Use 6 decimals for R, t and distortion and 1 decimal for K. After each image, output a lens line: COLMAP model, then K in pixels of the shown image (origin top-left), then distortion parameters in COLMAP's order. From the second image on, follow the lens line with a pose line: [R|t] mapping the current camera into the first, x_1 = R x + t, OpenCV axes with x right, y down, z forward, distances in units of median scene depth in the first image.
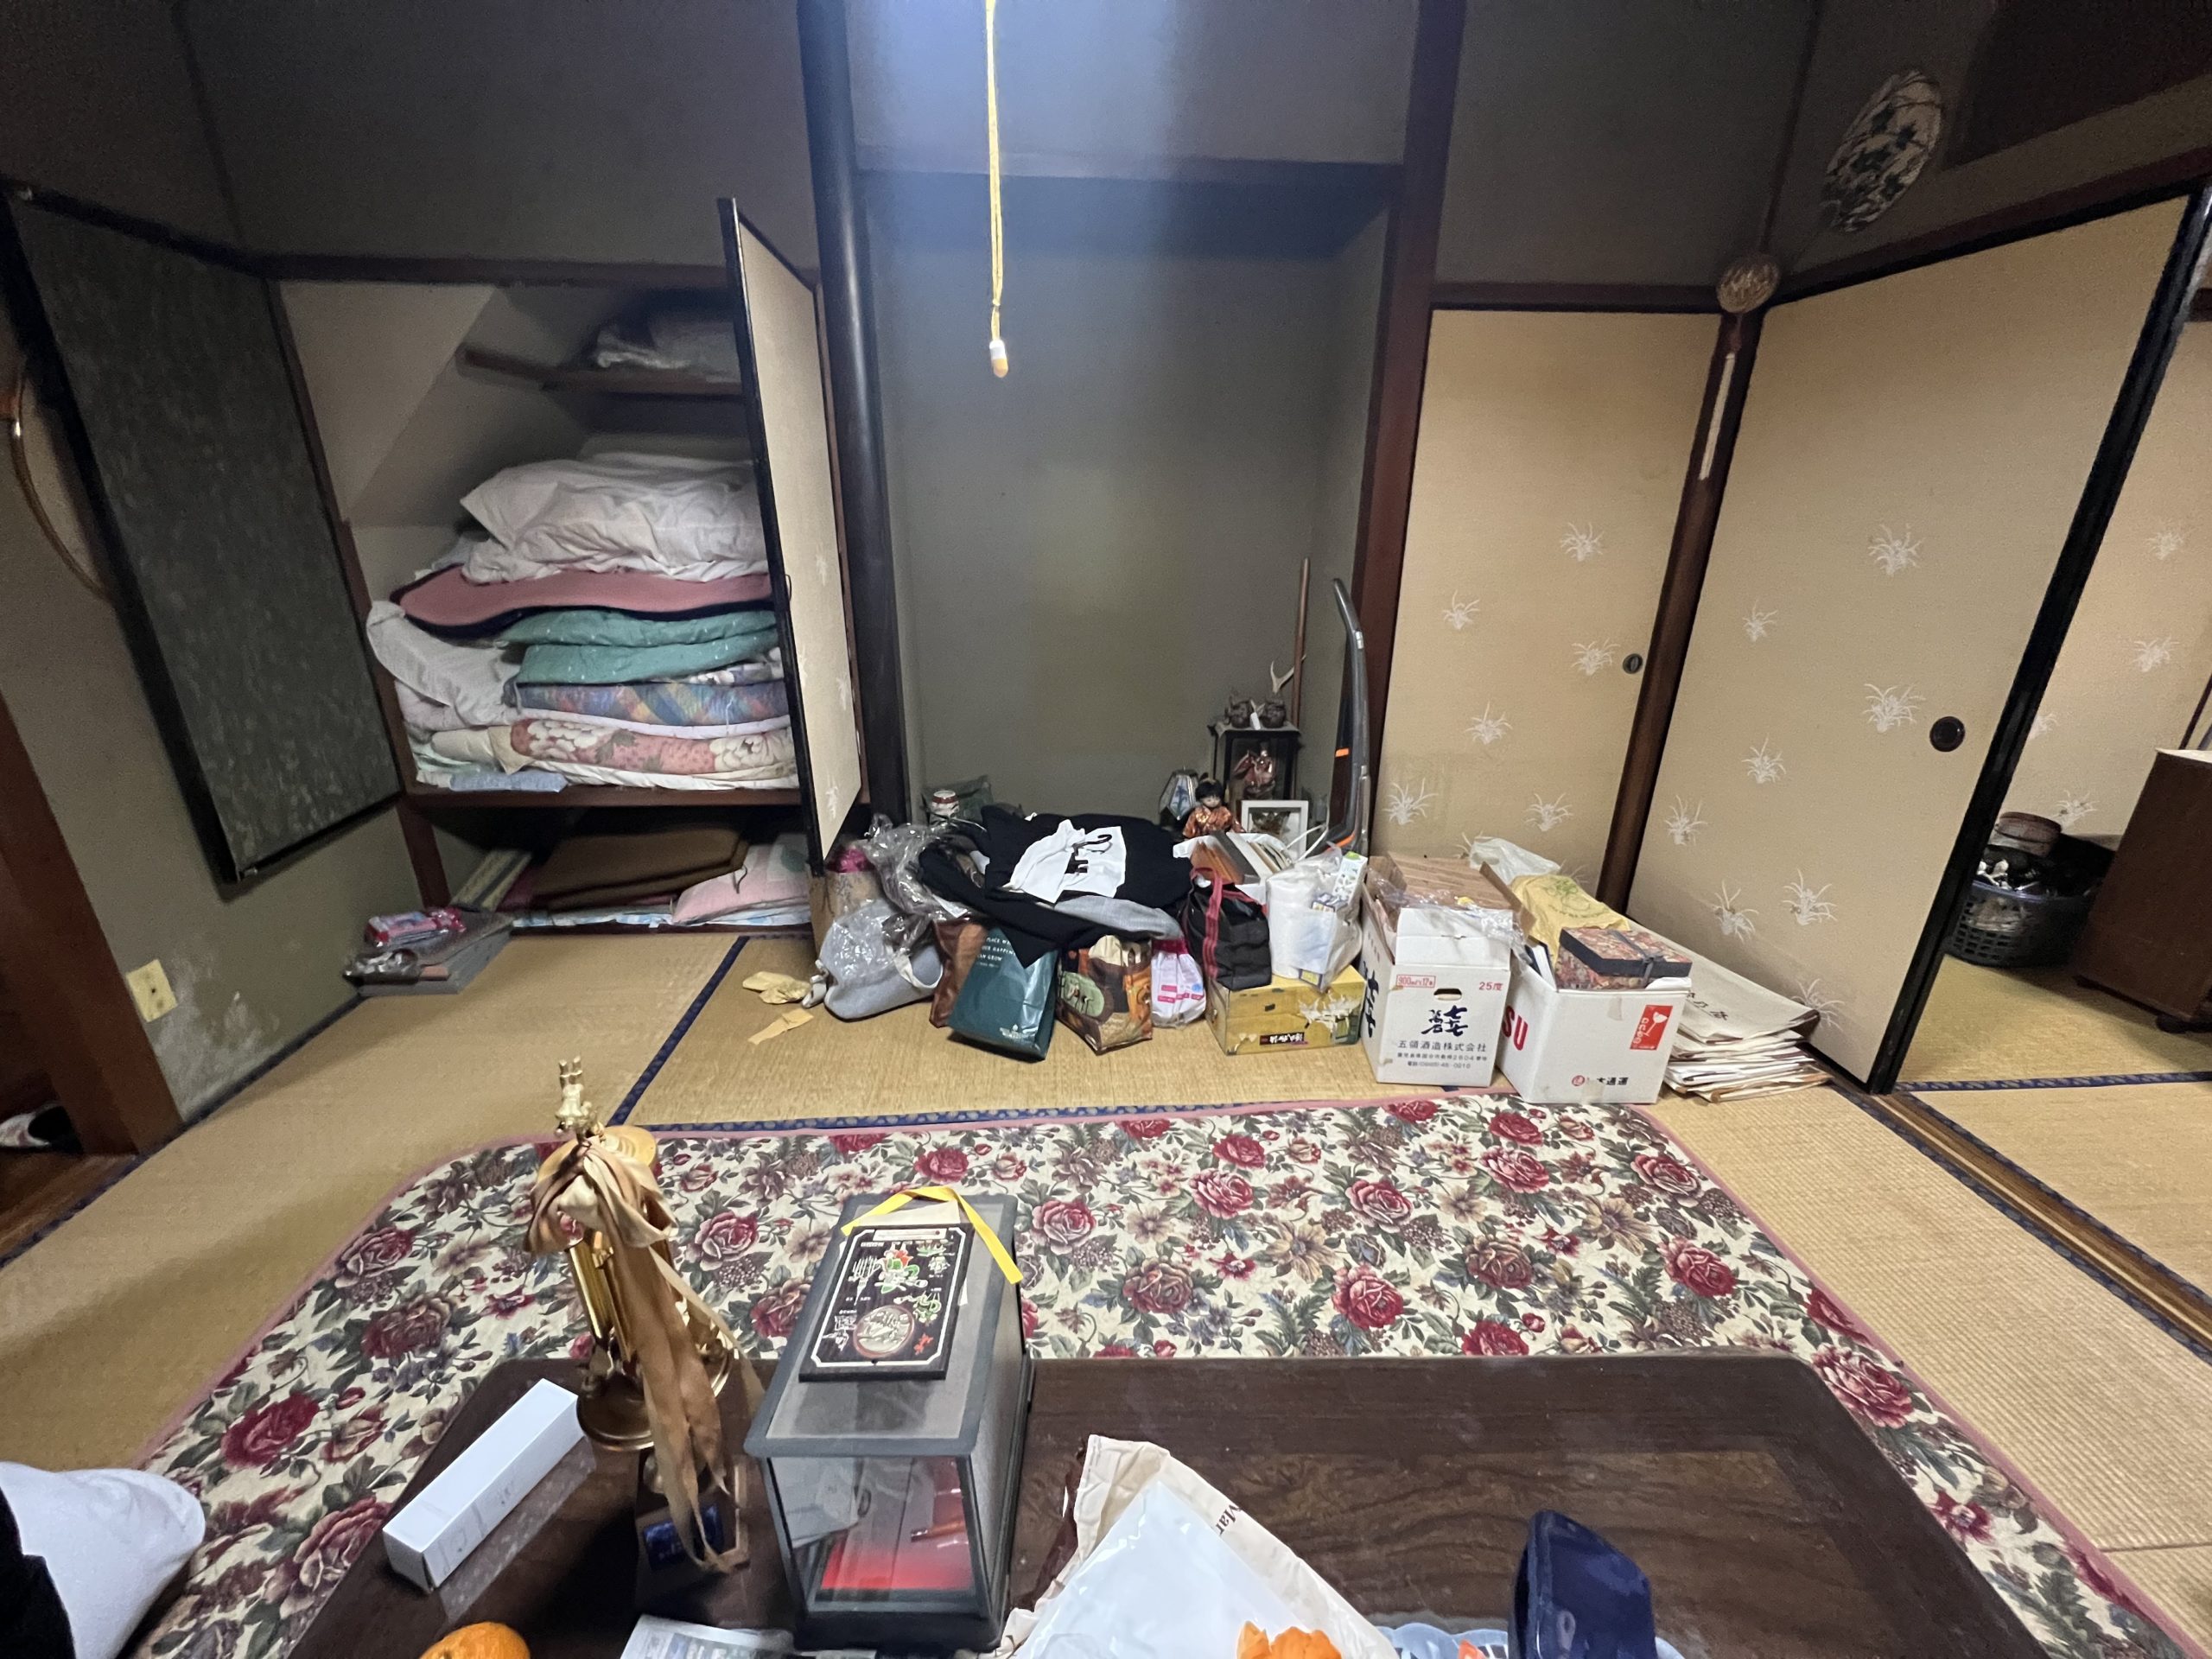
lens RADIAL K [[874.8, 0, 1110.1], [0, 874.8, 822.7], [0, 0, 1]] dist [-0.011331, 0.000069]
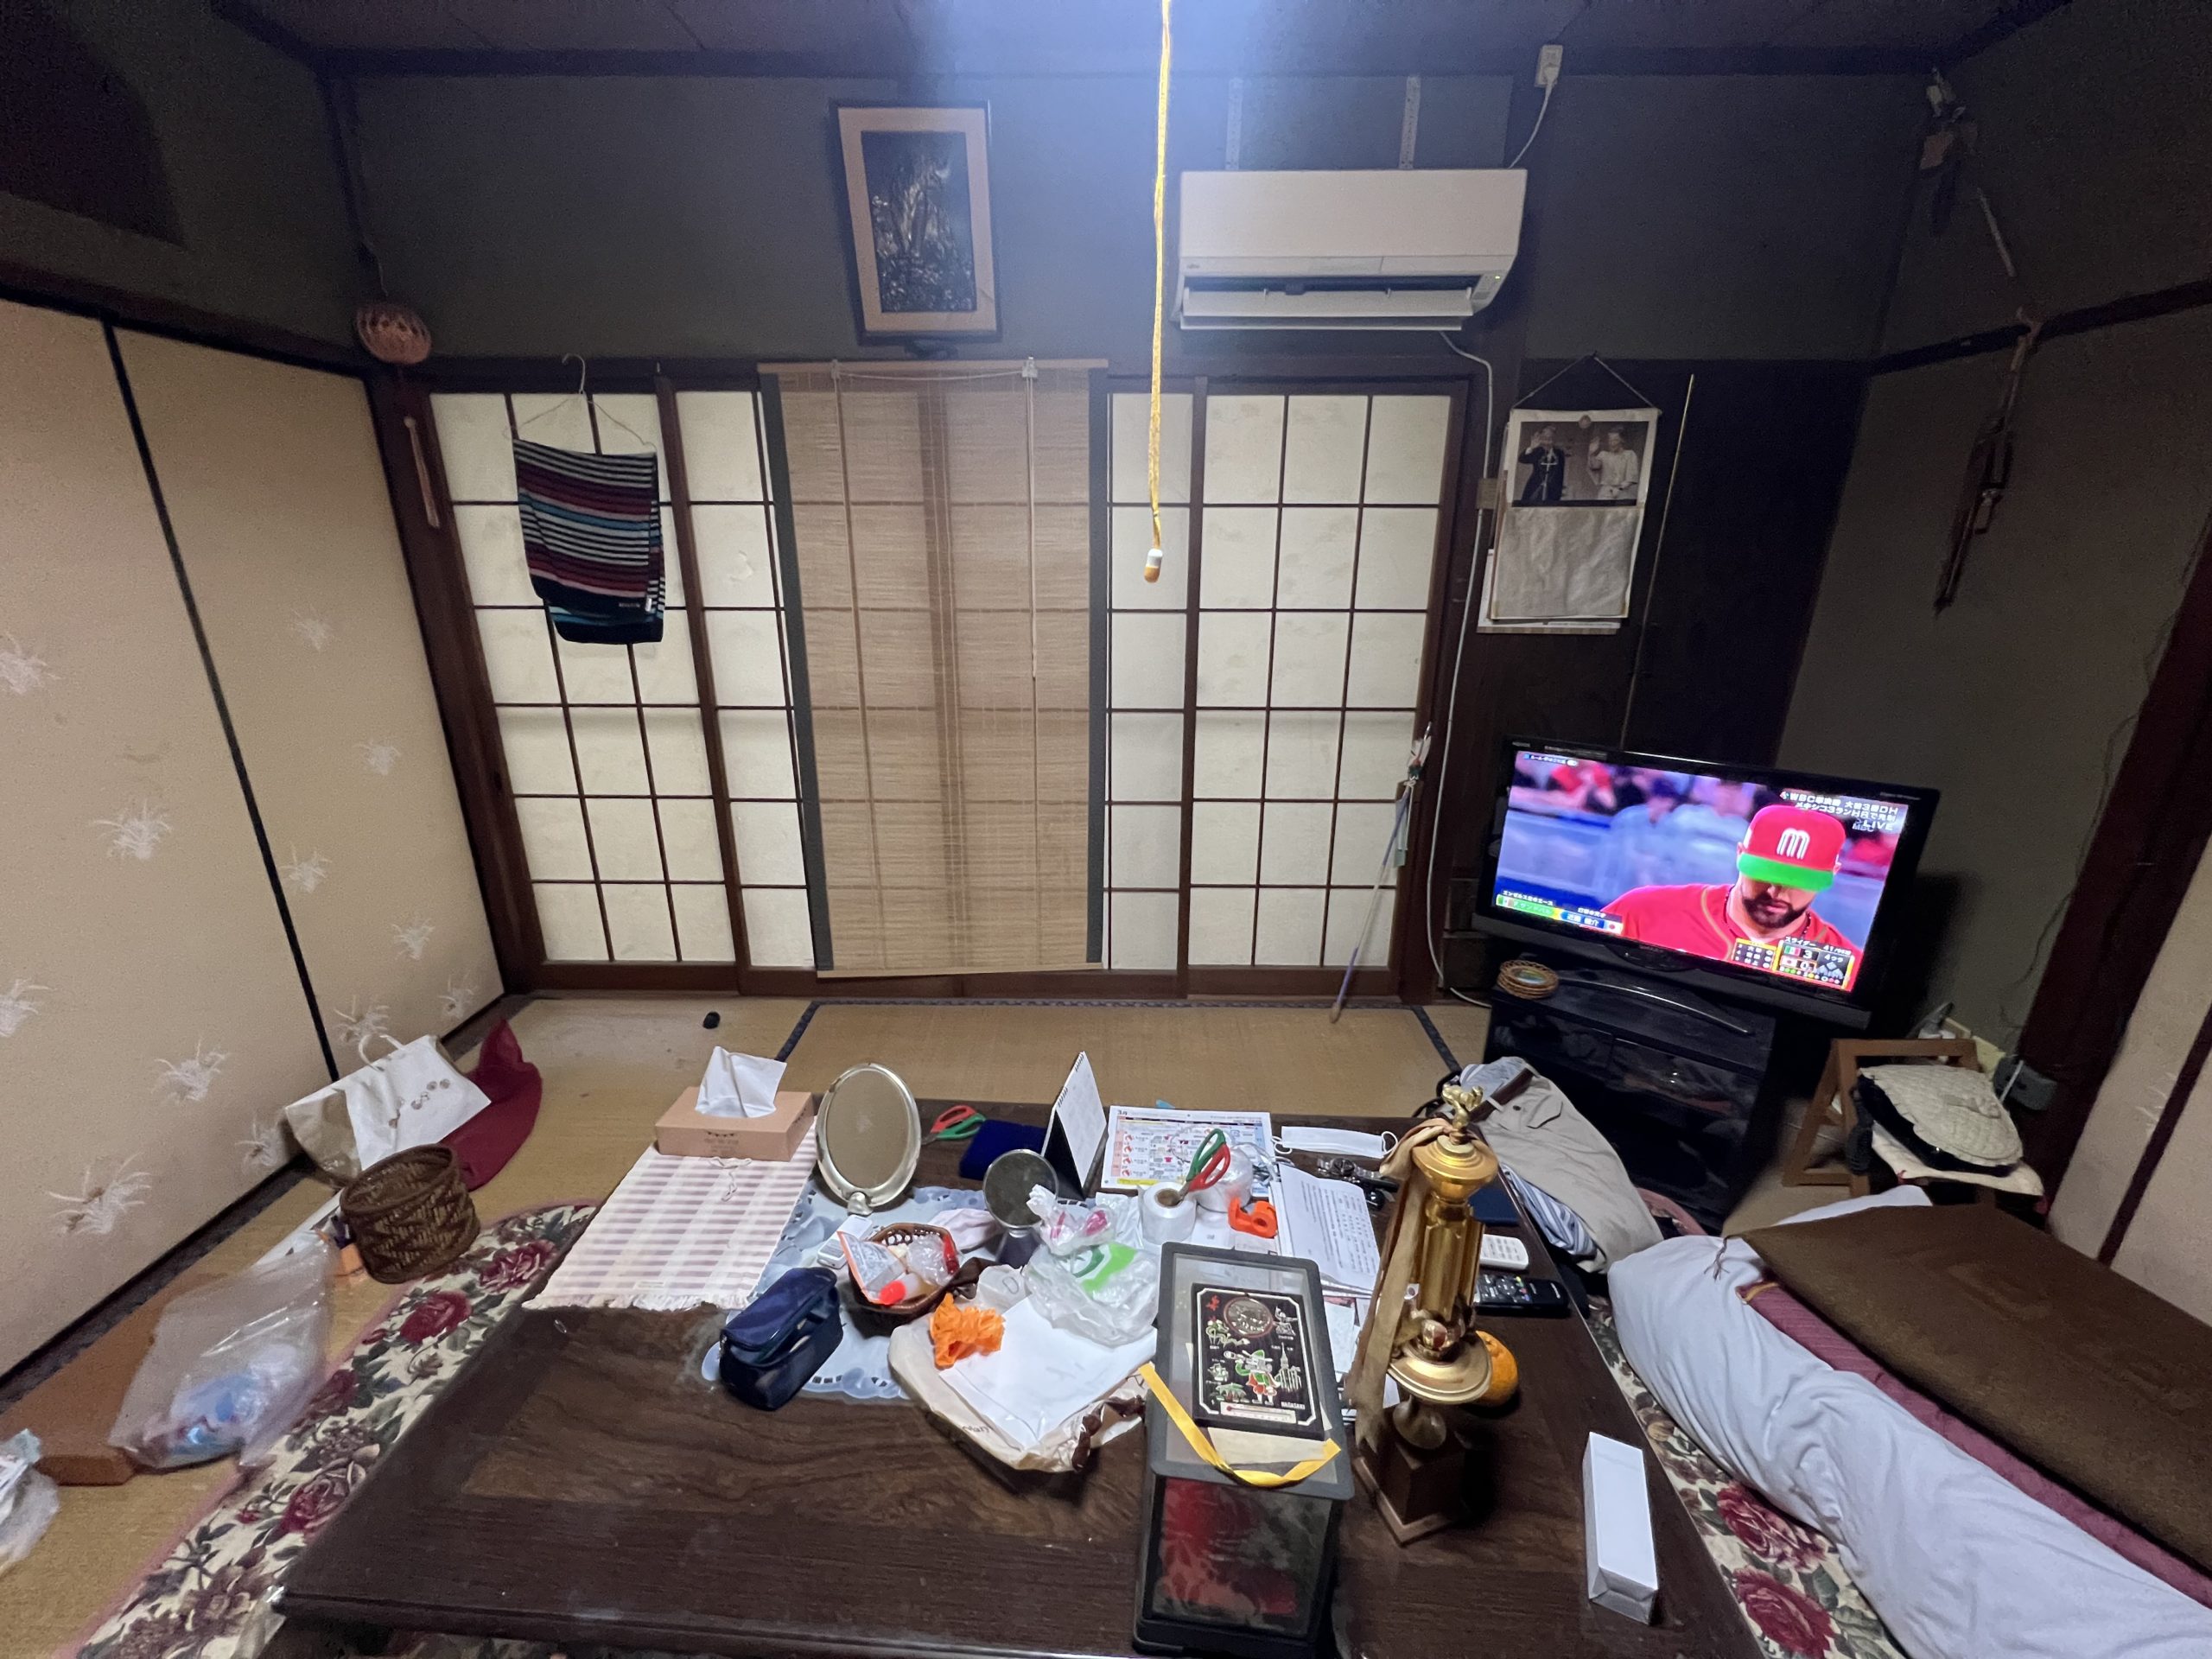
lens RADIAL K [[874.8, 0, 1103.5], [0, 874.8, 834.4], [0, 0, 1]] dist [-0.011331, 0.000069]
pose [[-0.998573, -0.021861, 0.048726, -1.692553], [0.013767, 0.776175, 0.630368, -0.536097], [-0.051600, 0.630139, -0.774766, 1.258002]]
